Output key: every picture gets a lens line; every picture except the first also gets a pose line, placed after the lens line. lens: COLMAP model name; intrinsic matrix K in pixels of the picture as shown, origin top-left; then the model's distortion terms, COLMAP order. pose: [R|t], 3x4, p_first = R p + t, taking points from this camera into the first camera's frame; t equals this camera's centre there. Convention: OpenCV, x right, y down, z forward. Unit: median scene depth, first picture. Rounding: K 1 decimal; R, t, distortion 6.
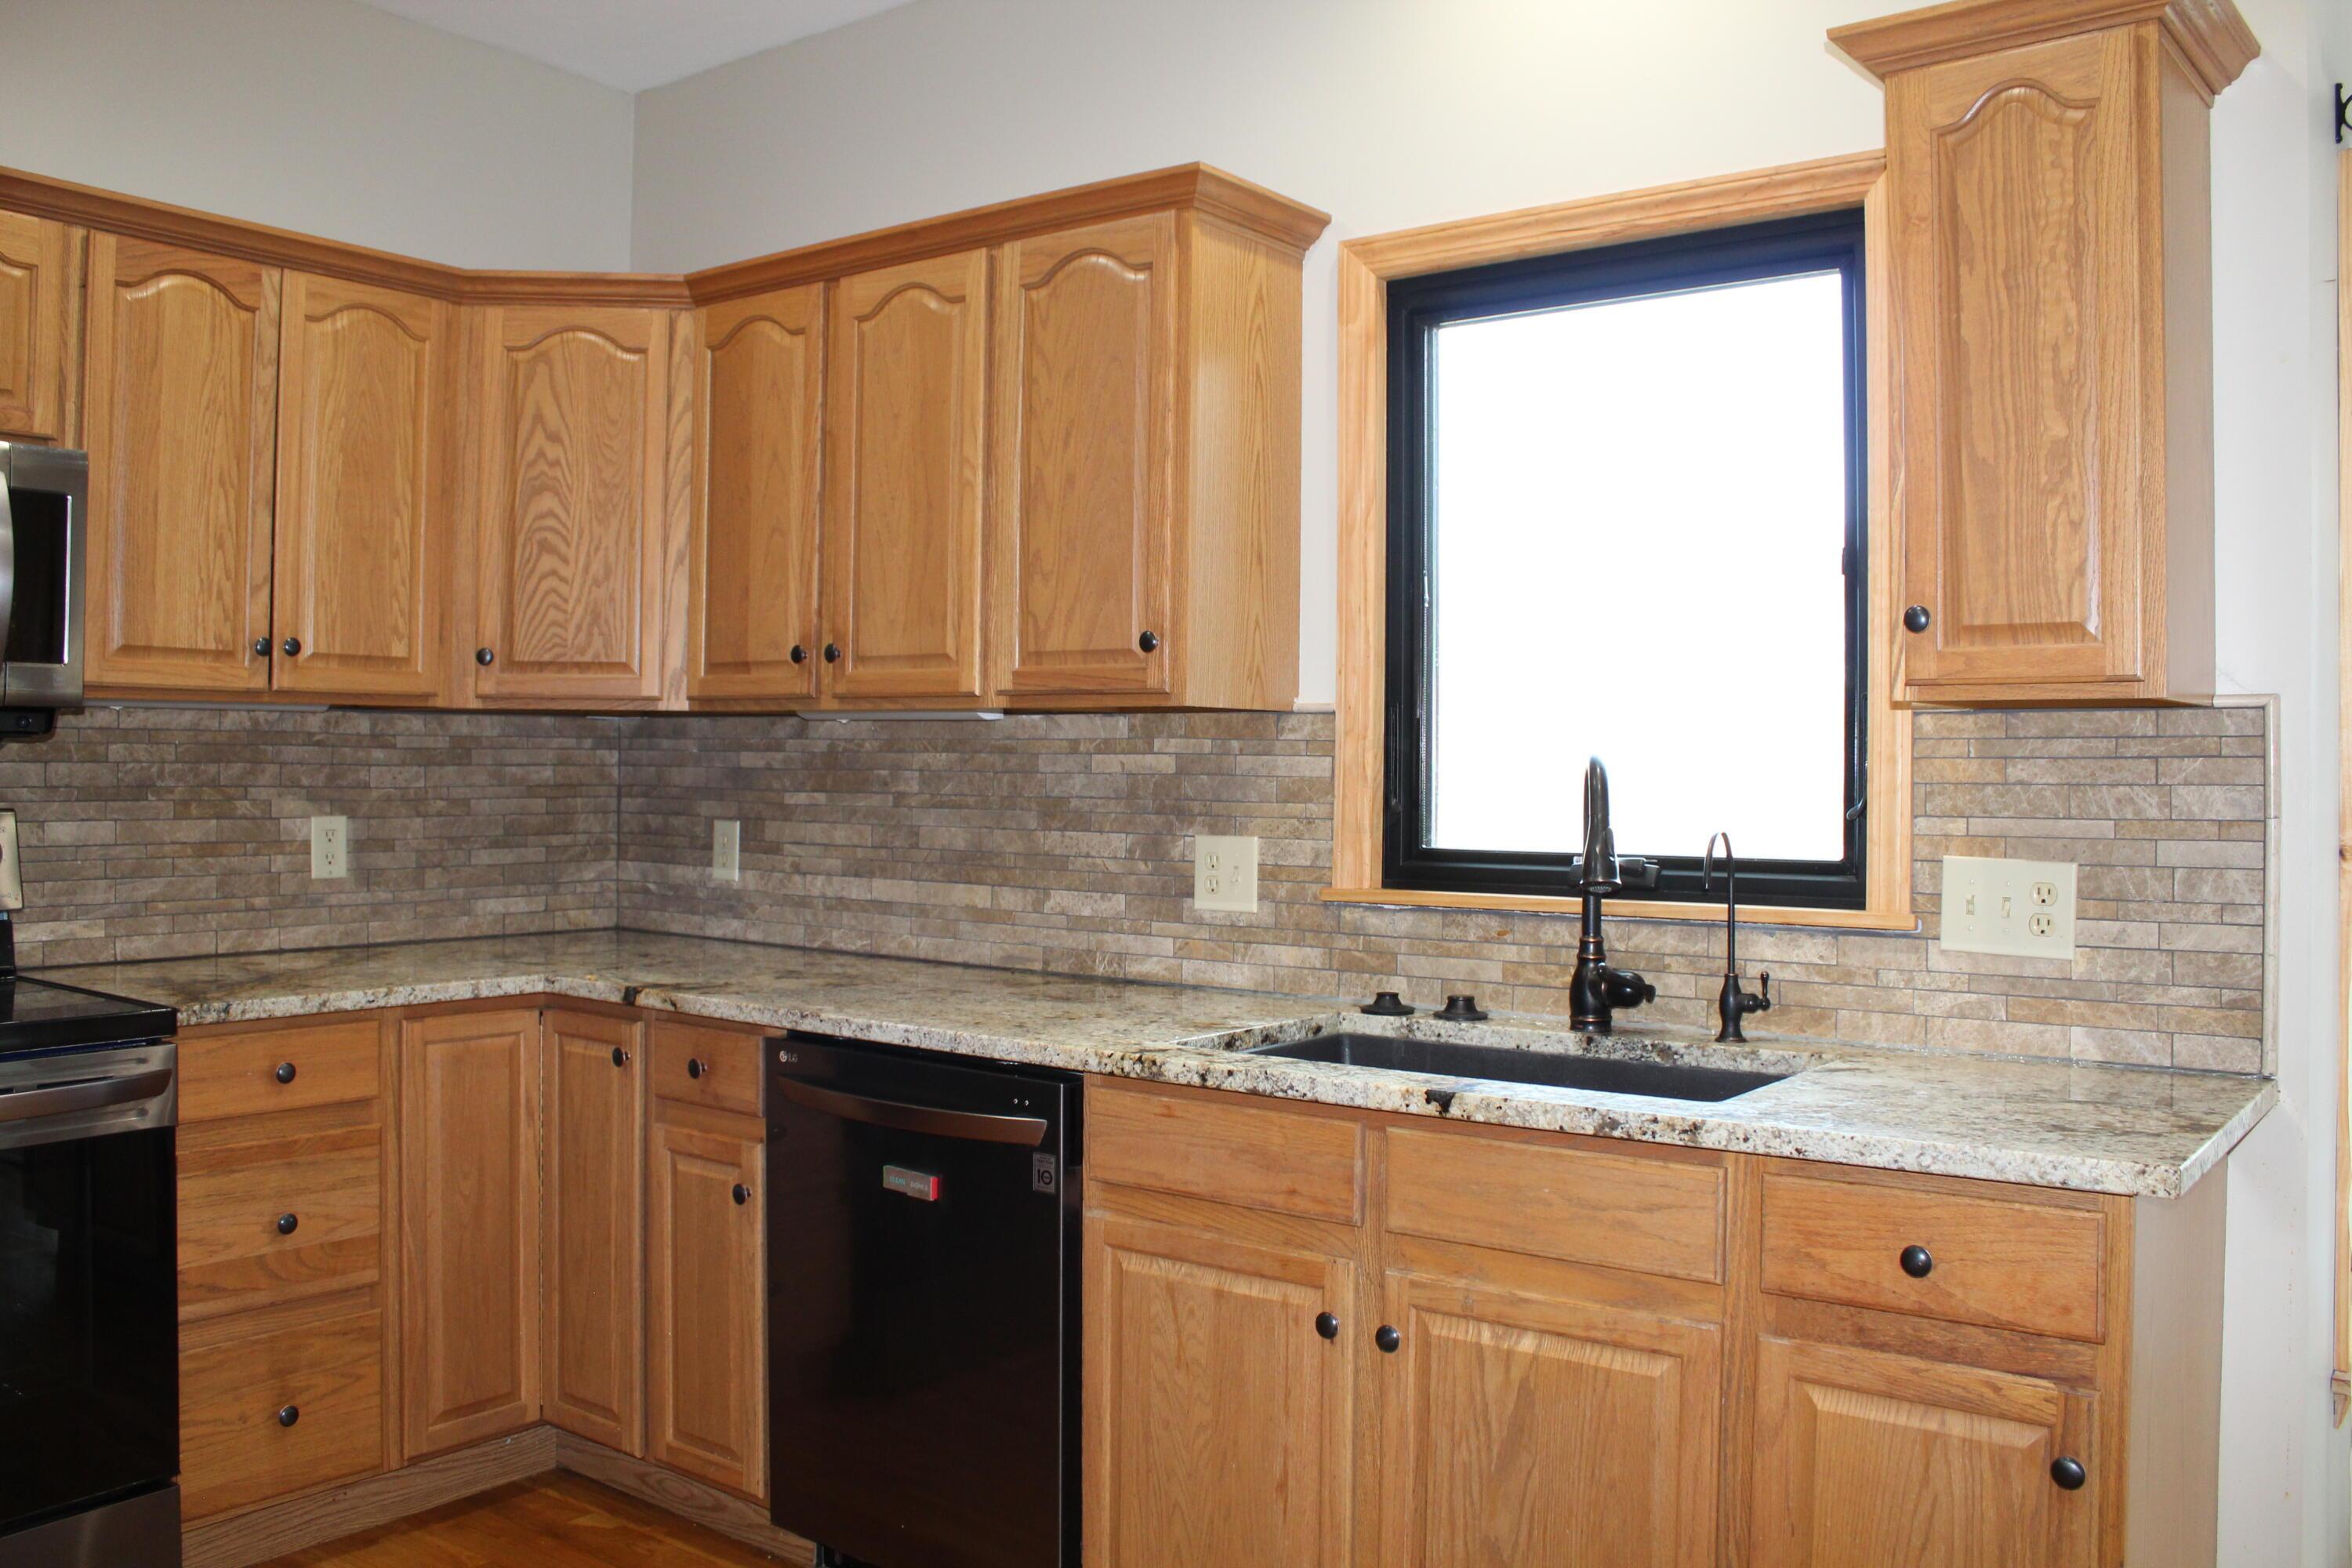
lens RADIAL K [[1960.4, 0, 1177.1], [0, 1960.4, 756.9], [0, 0, 1]] dist [-0.161552, 0.145950]
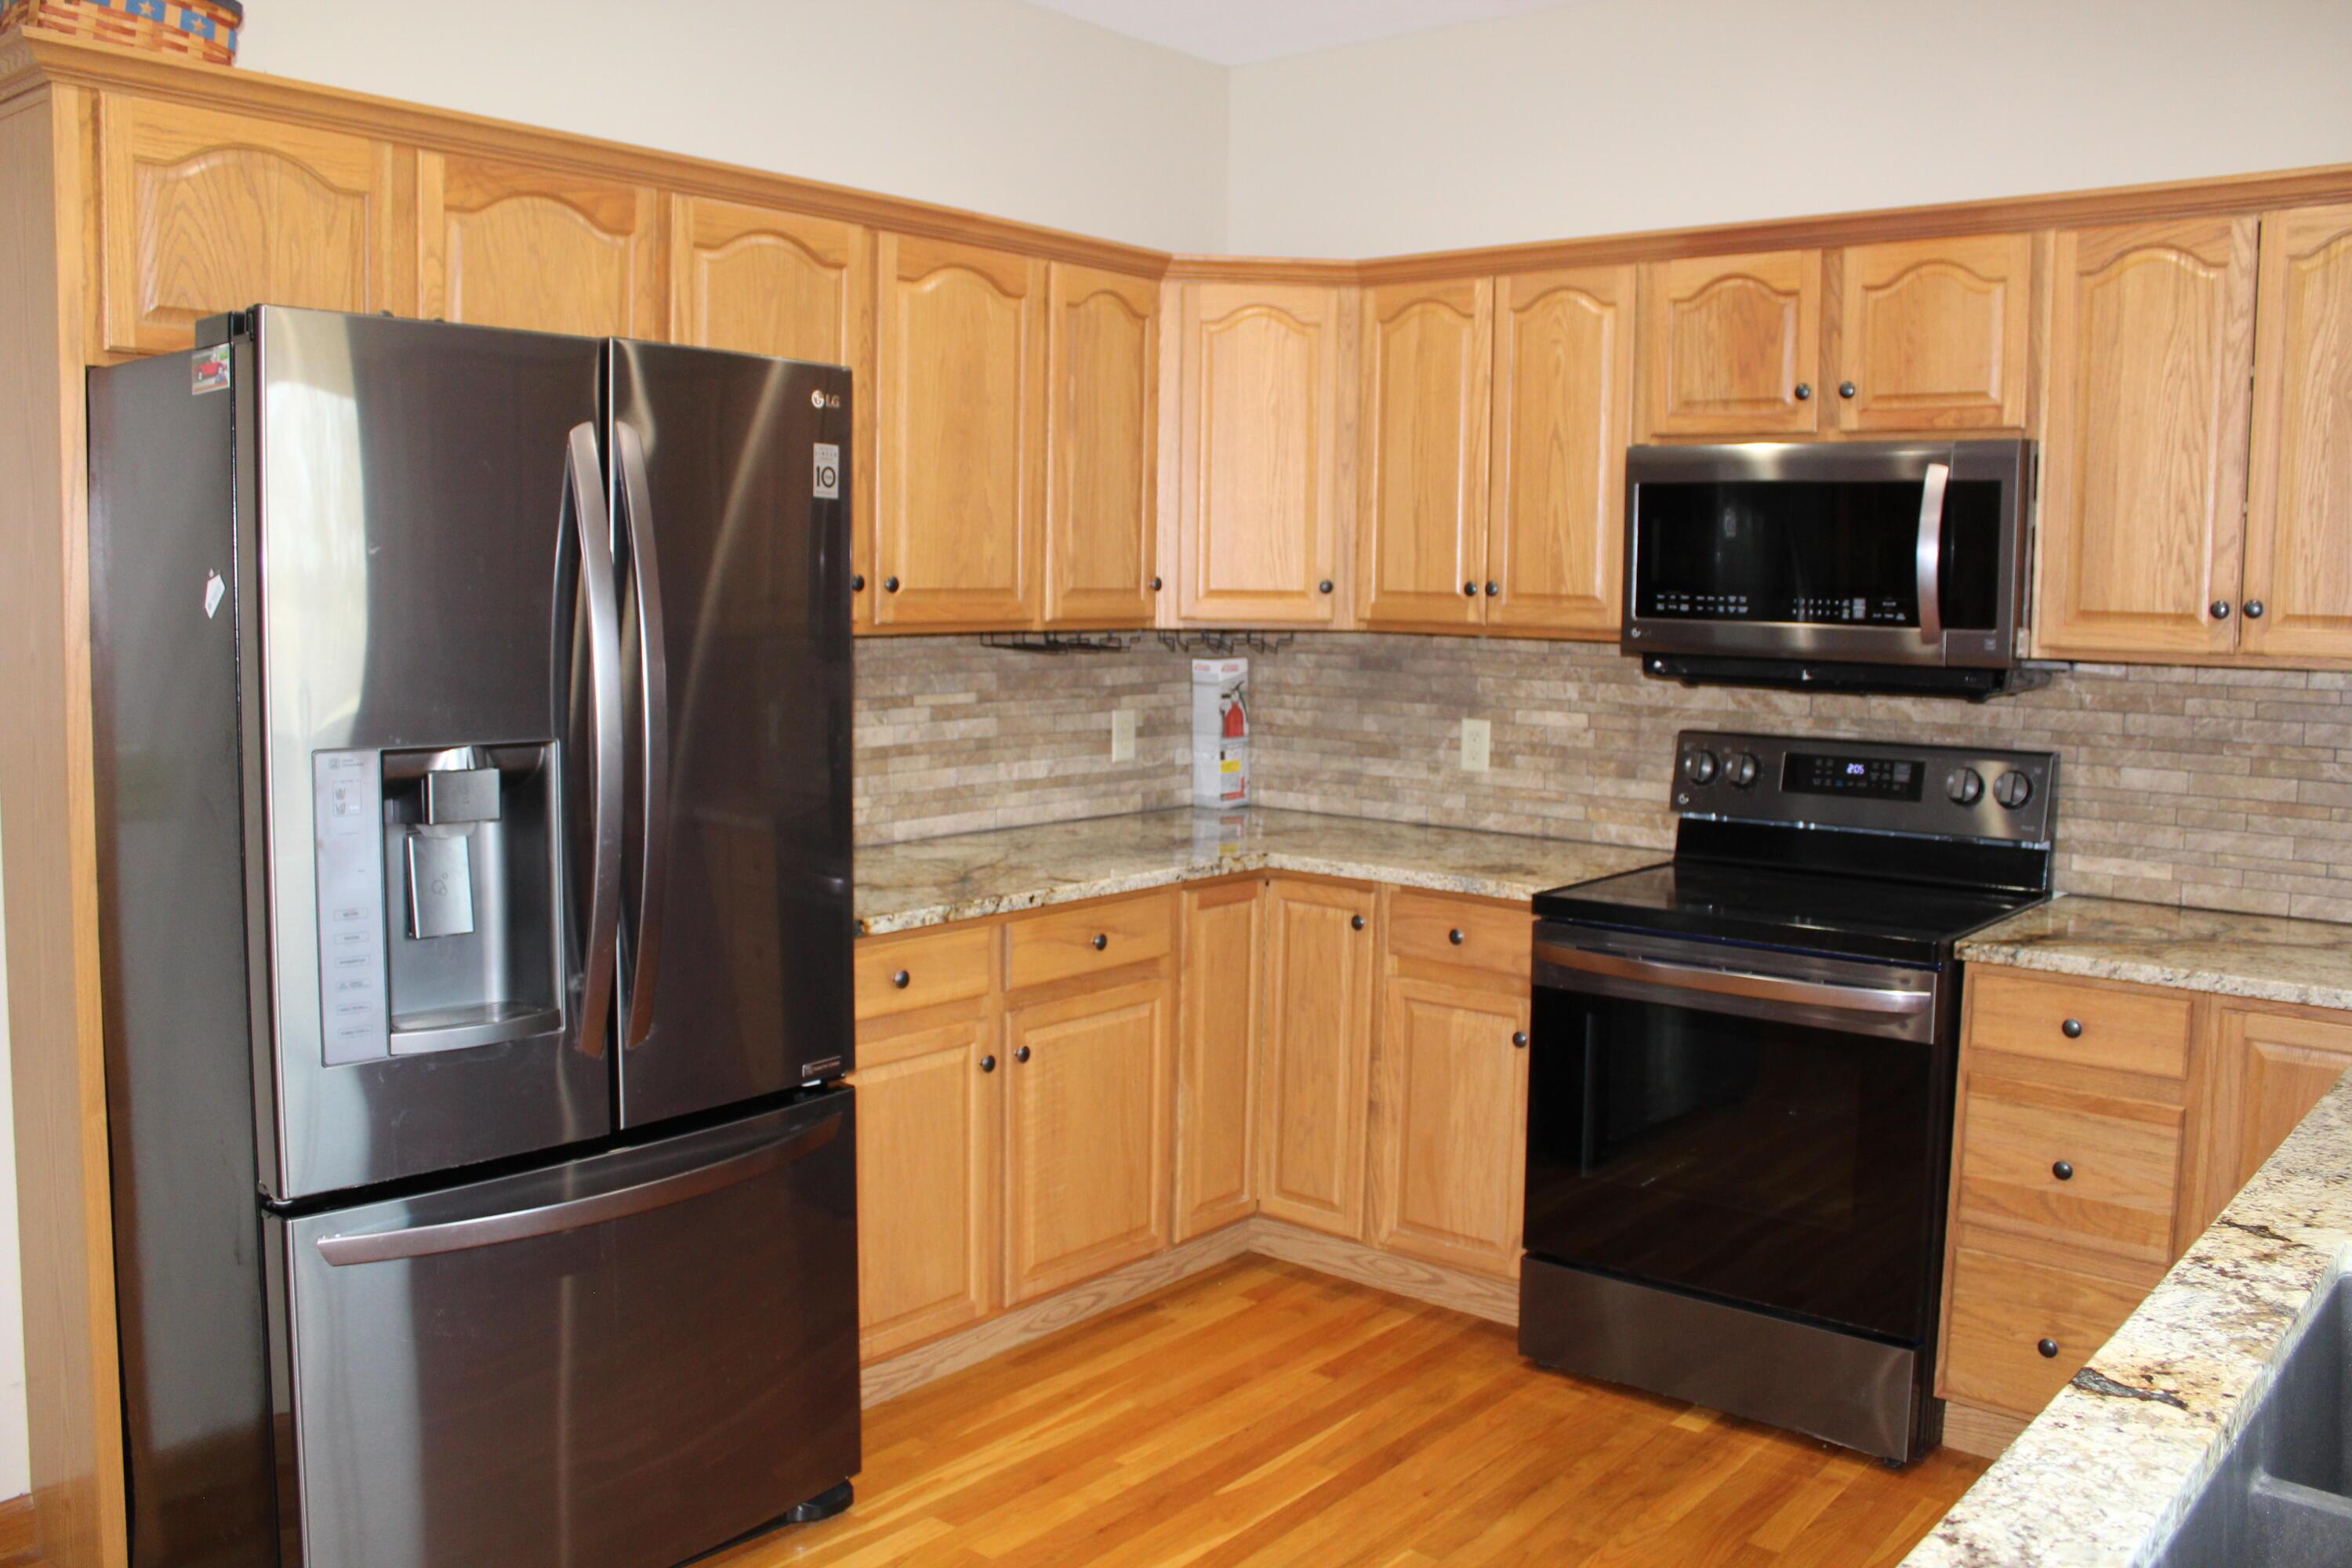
lens RADIAL K [[1960.4, 0, 1177.1], [0, 1960.4, 756.9], [0, 0, 1]] dist [-0.161552, 0.145950]
pose [[-0.044539, 0.082011, -0.995636, 0.493640], [-0.013059, 0.996492, 0.082665, -0.052535], [0.998922, 0.016684, -0.043312, 0.473256]]
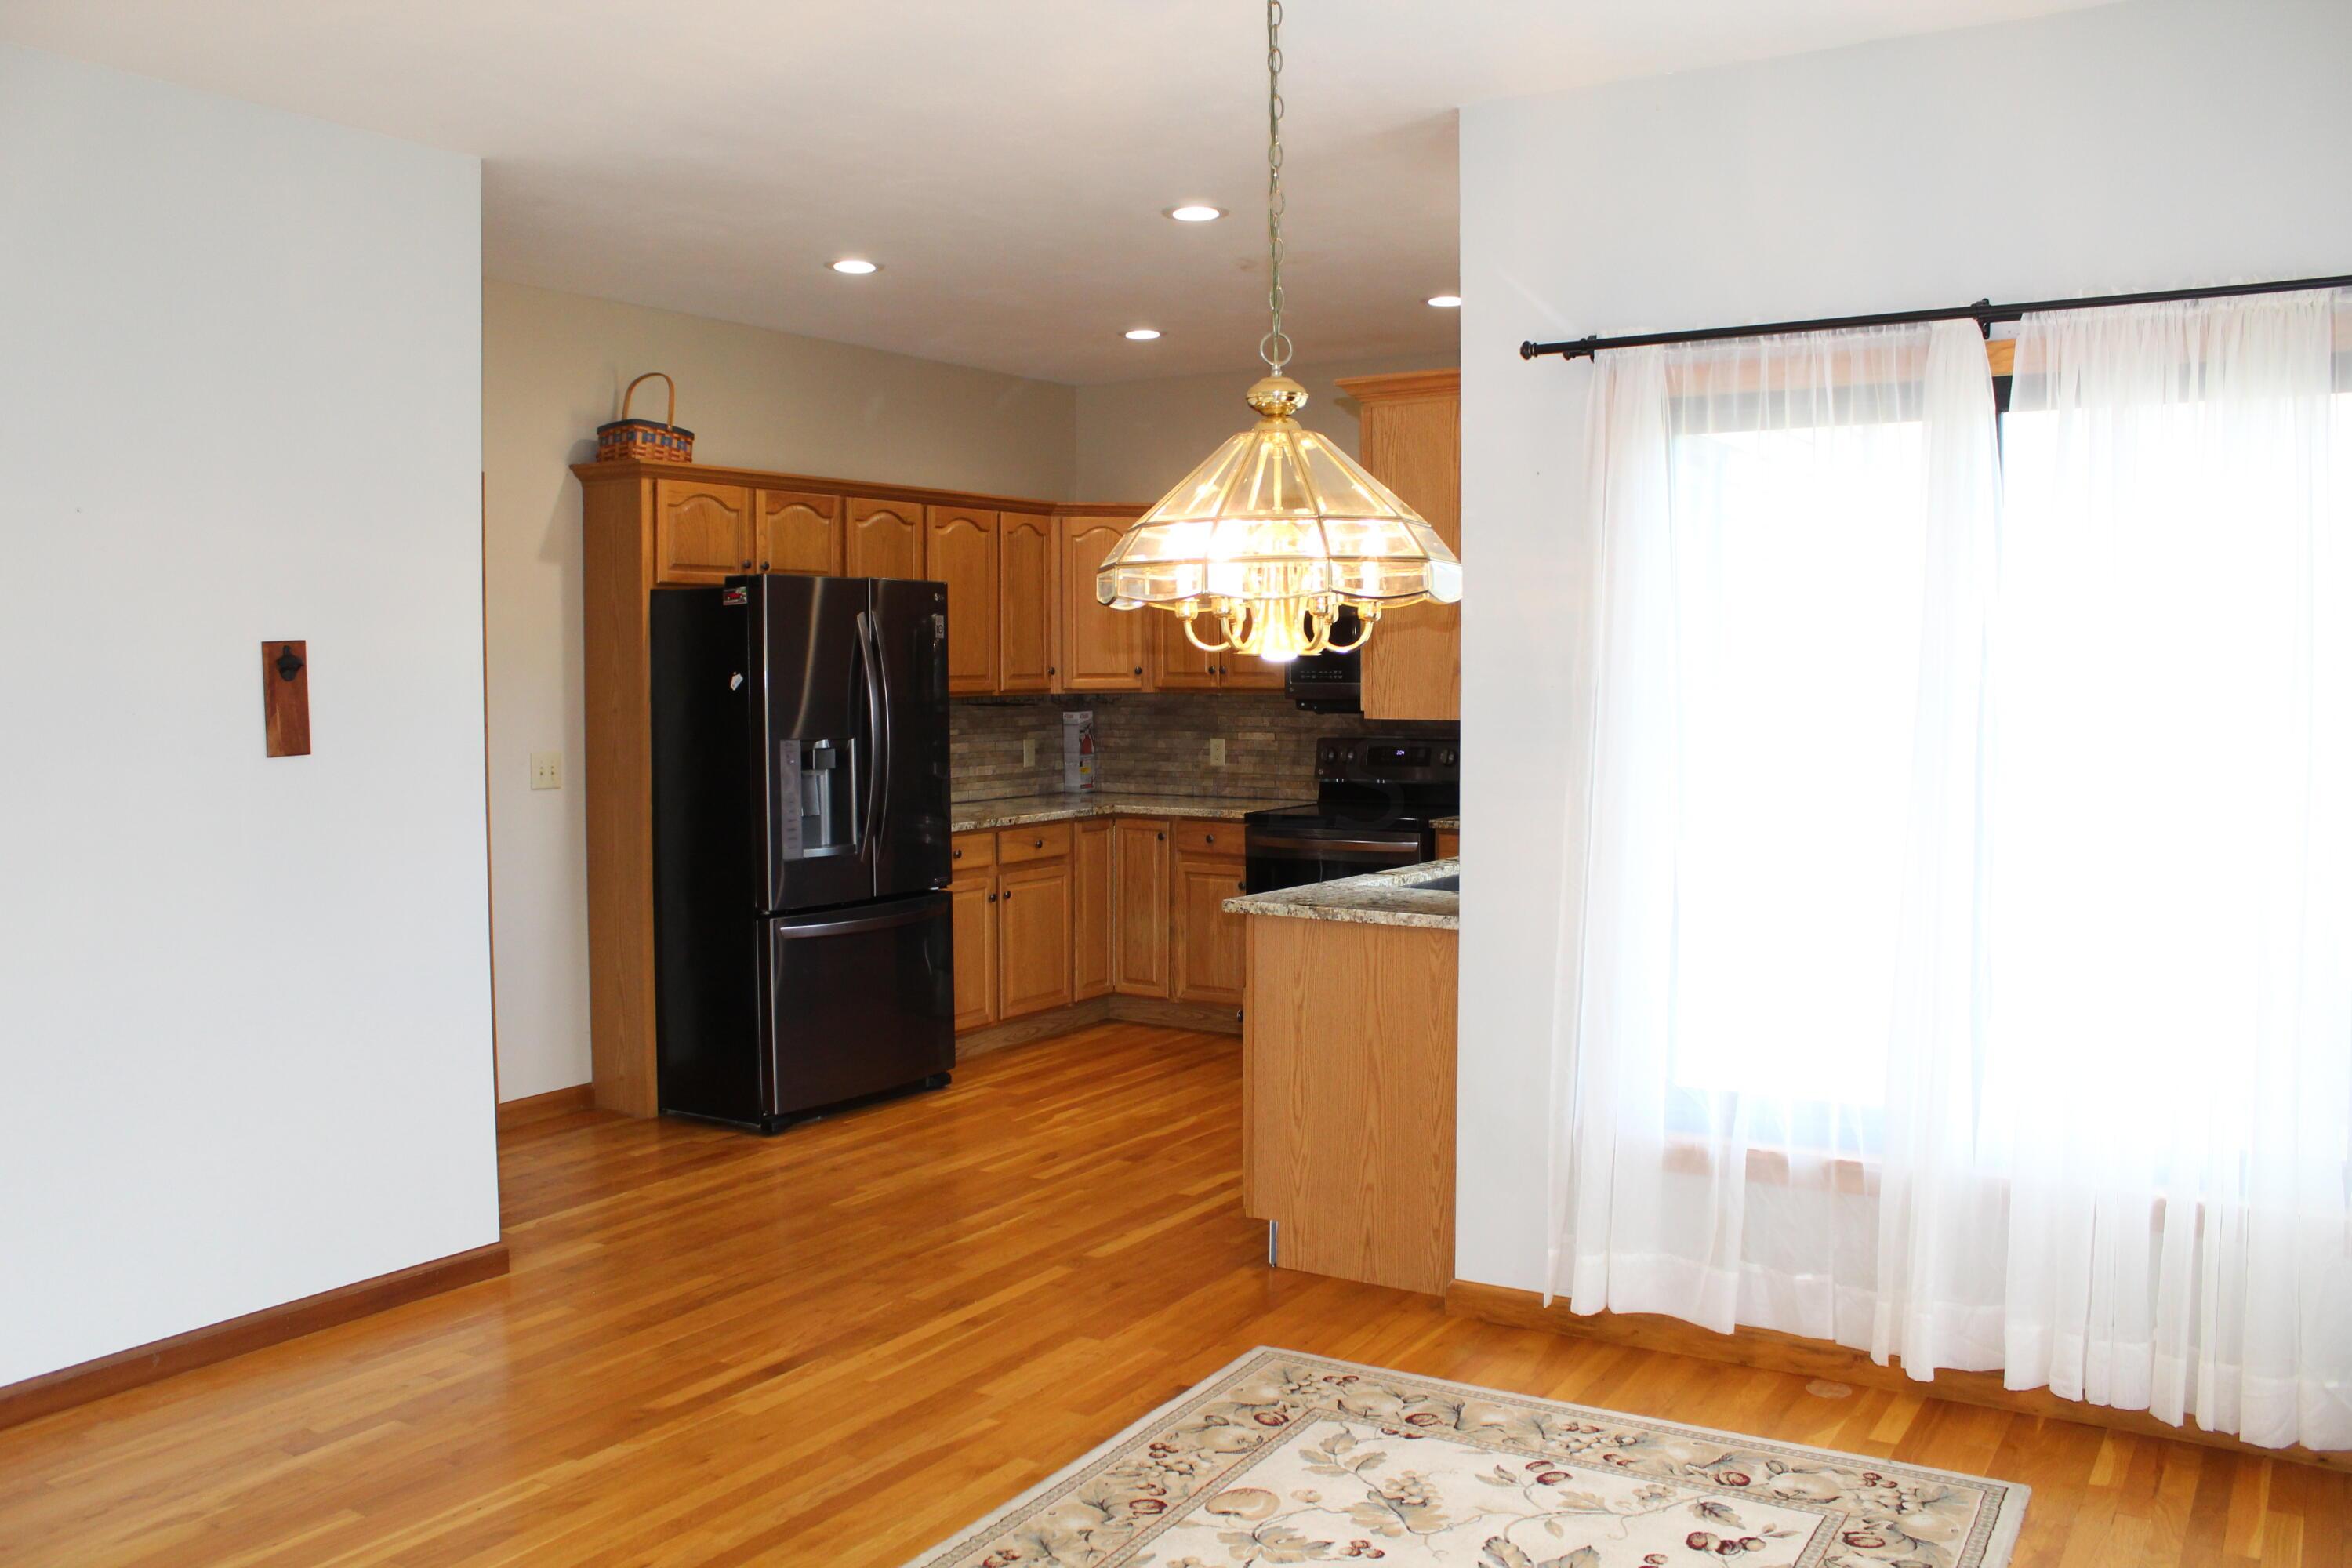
lens RADIAL K [[1960.4, 0, 1177.1], [0, 1960.4, 756.9], [0, 0, 1]] dist [-0.161552, 0.145950]
pose [[0.080280, 0.039290, -0.995998, 1.665720], [0.006985, 0.999176, 0.039979, -0.048859], [0.996748, -0.010167, 0.079940, 0.364858]]
